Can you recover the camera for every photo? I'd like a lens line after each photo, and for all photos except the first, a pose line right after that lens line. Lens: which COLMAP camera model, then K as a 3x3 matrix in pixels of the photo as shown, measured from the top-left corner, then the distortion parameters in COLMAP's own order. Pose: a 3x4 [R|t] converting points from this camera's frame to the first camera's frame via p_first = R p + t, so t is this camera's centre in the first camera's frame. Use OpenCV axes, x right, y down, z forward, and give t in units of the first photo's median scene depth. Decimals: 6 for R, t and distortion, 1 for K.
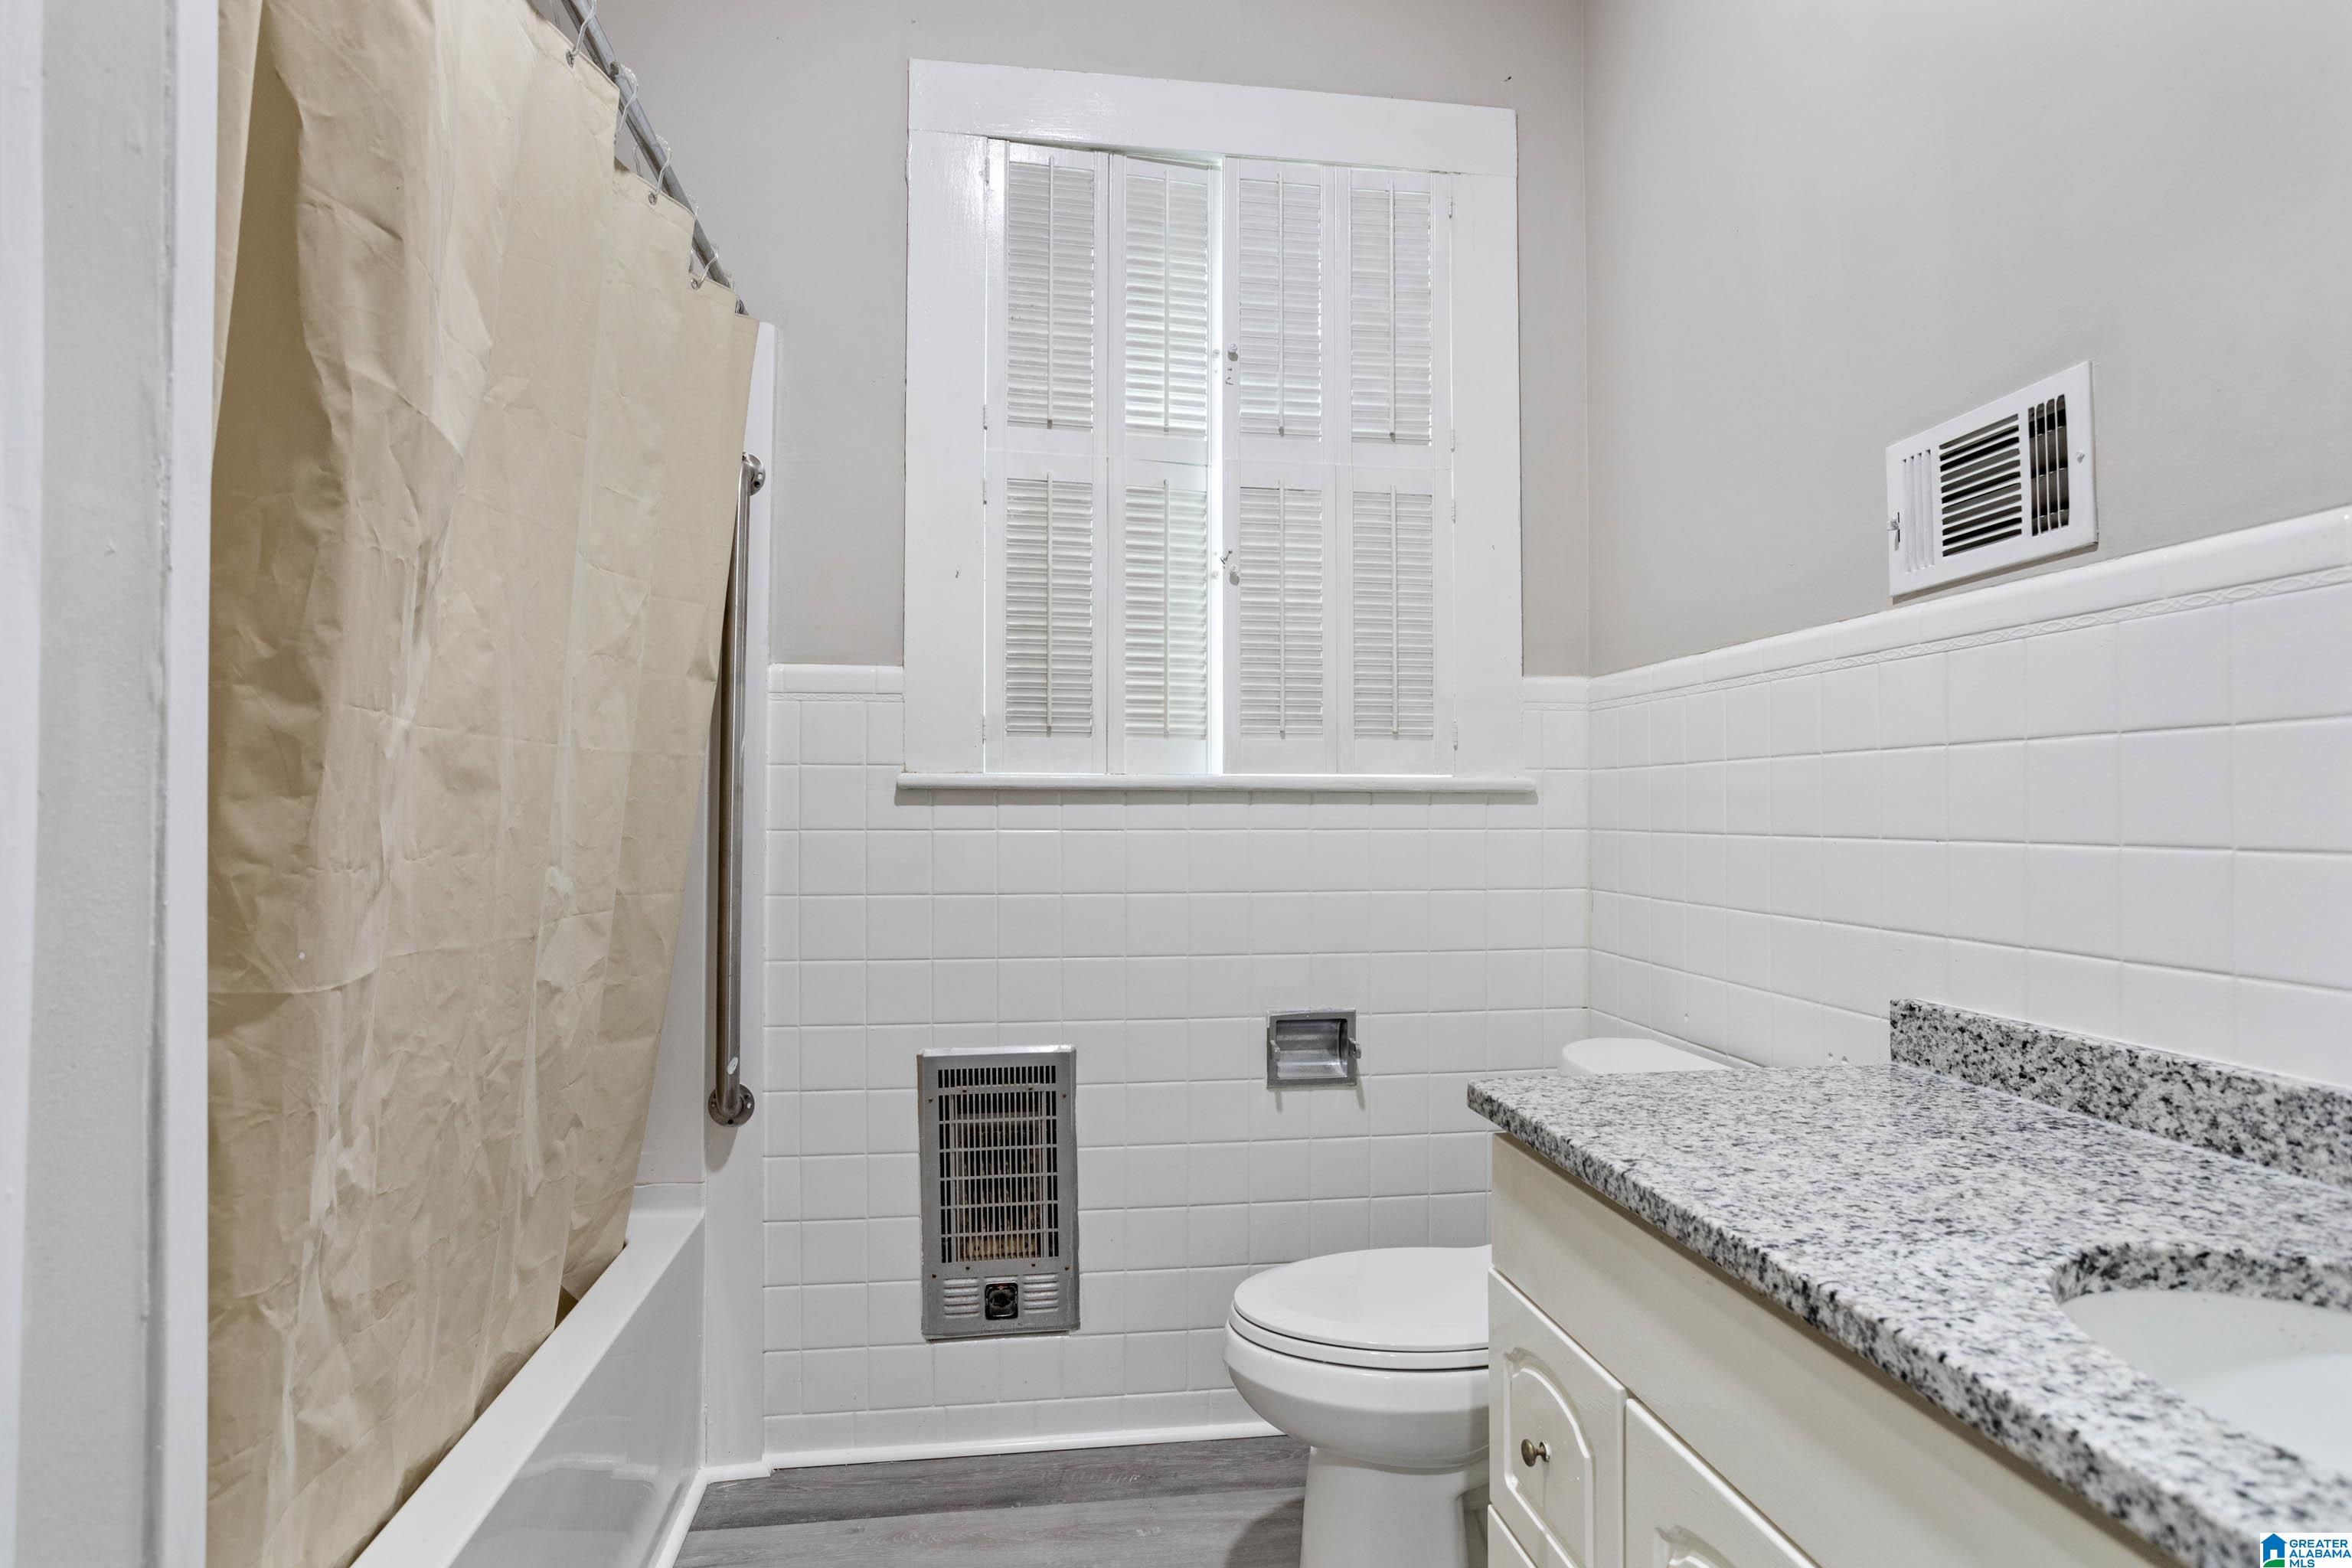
lens RADIAL K [[1232.3, 0, 1173.1], [0, 1232.3, 805.3], [0, 0, 1]] dist [-0.052884, 0.036643]
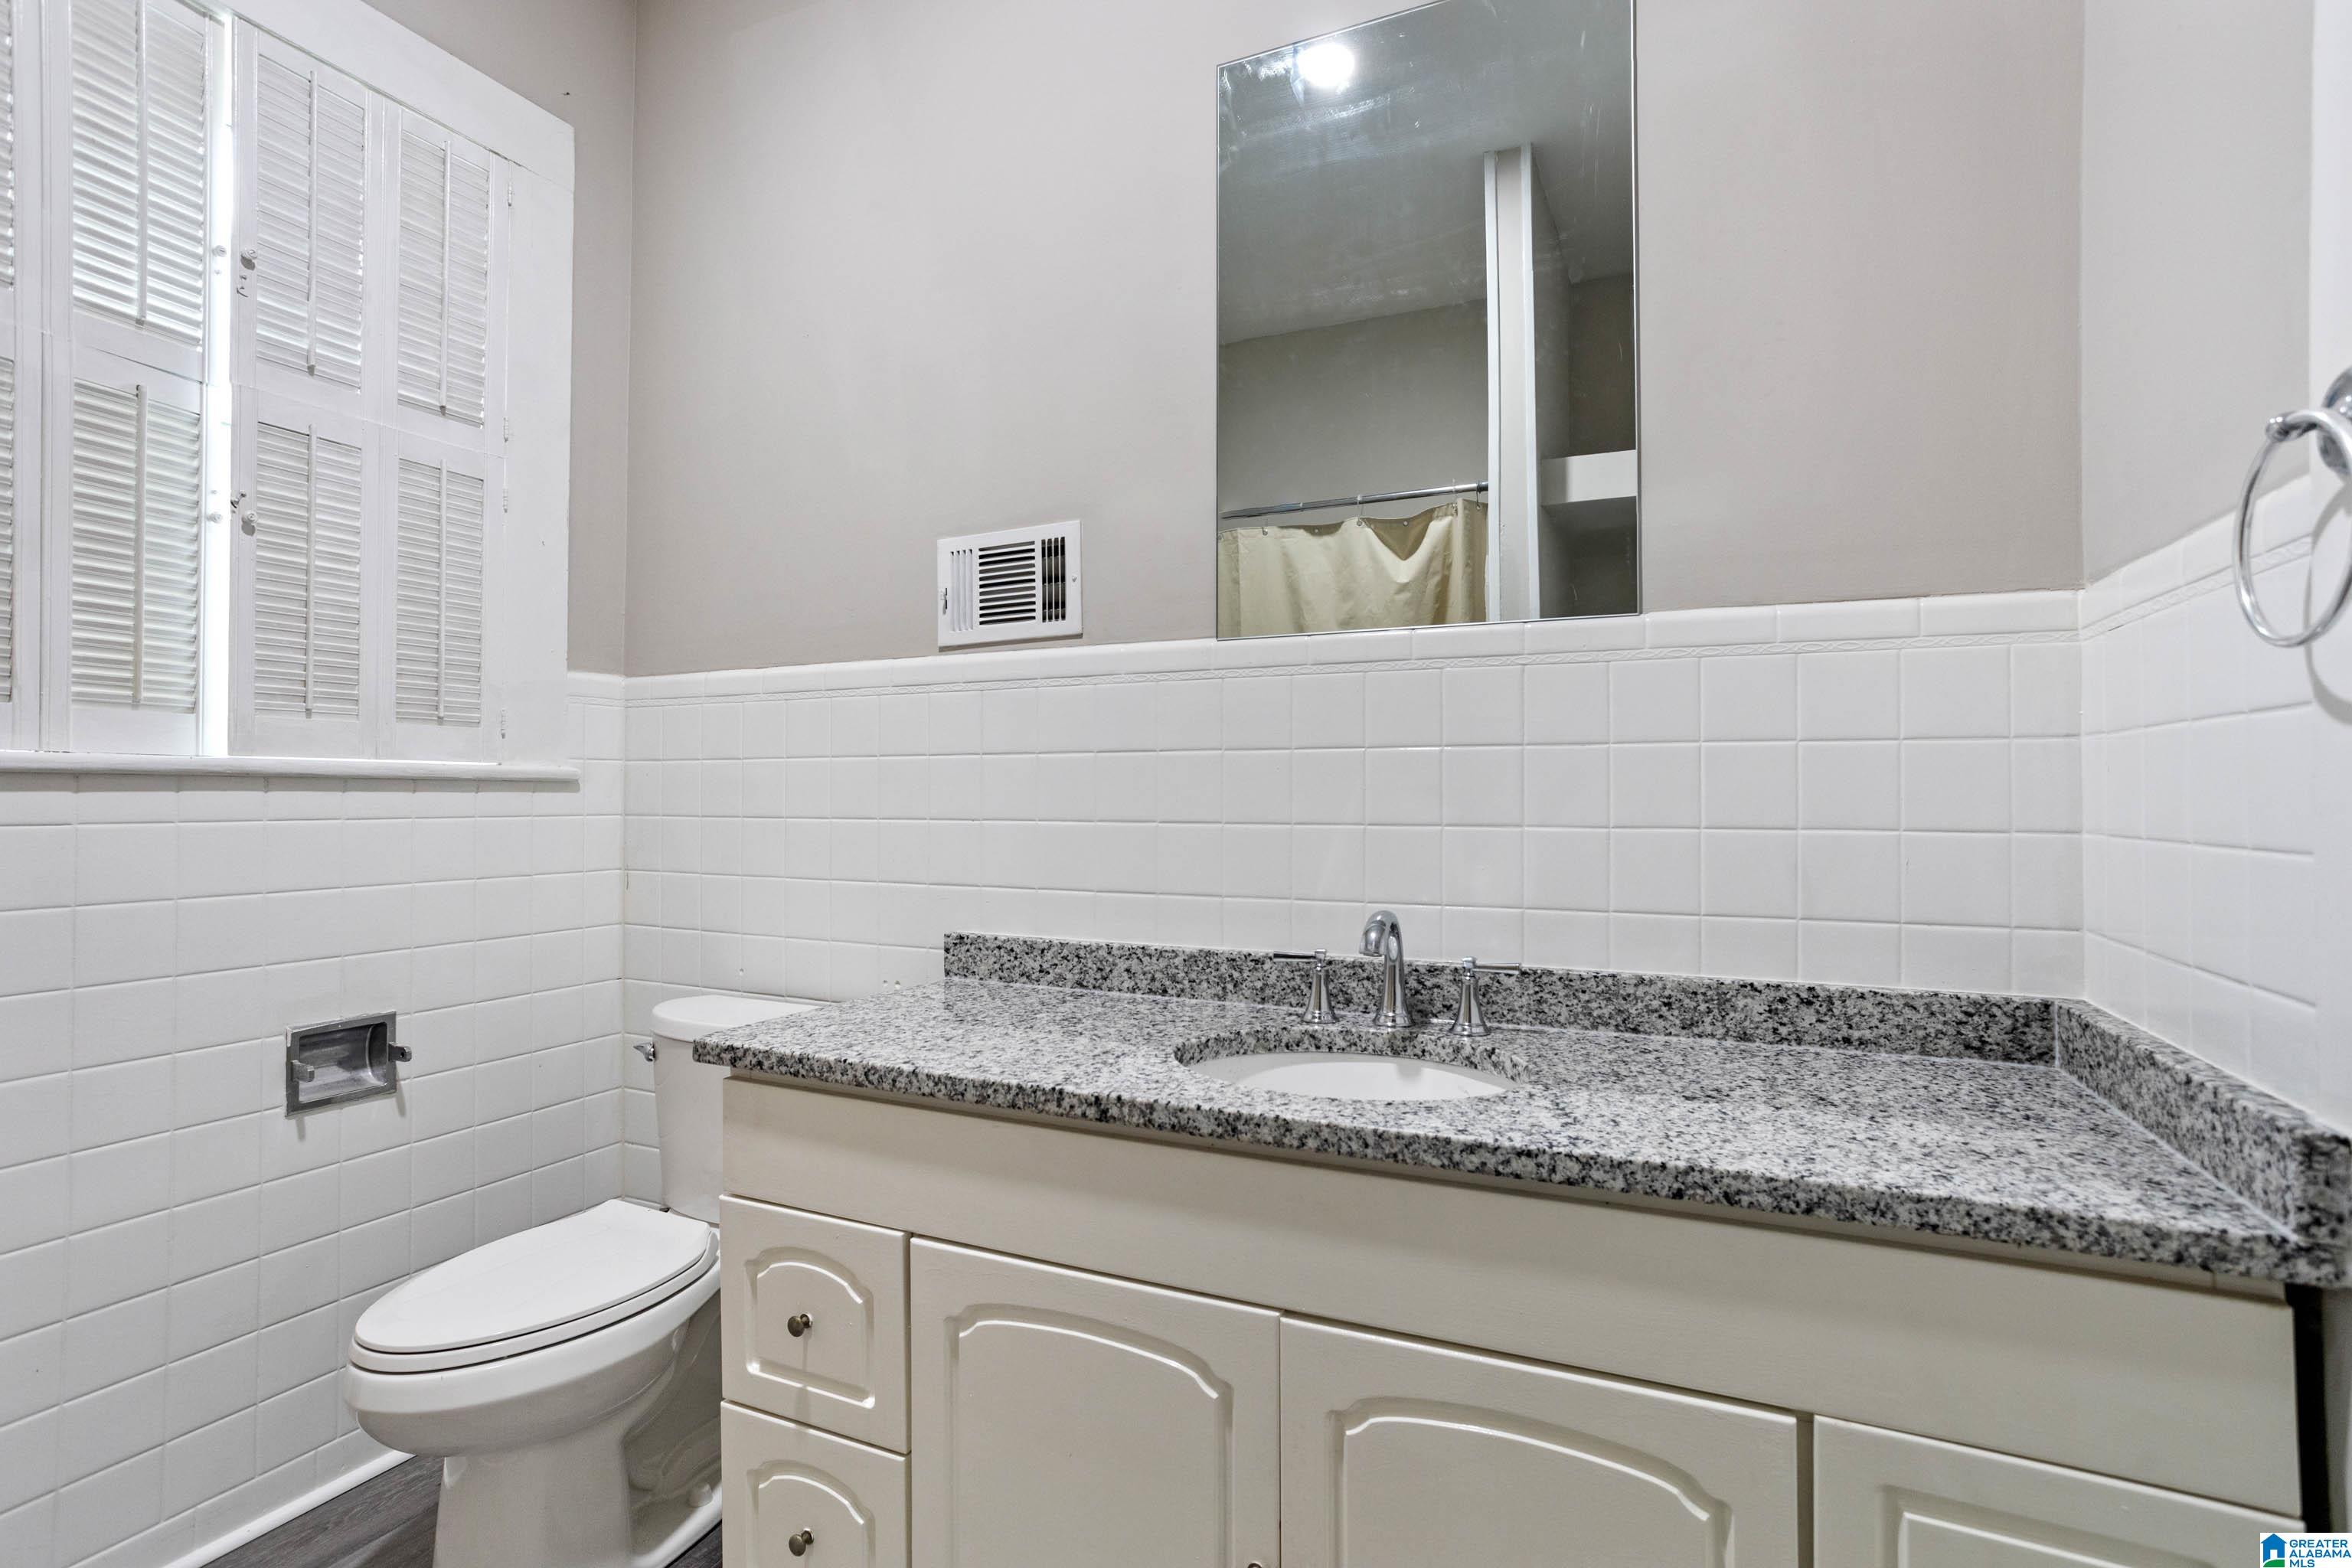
lens RADIAL K [[1153.4, 0, 1182.6], [0, 1153.4, 795.8], [0, 0, 1]] dist [-0.056986, 0.035220]
pose [[0.542570, 0.000027, 0.840011, -0.392294], [-0.004827, 0.999984, 0.003086, -0.005547], [-0.839997, -0.005729, 0.542561, 0.046806]]
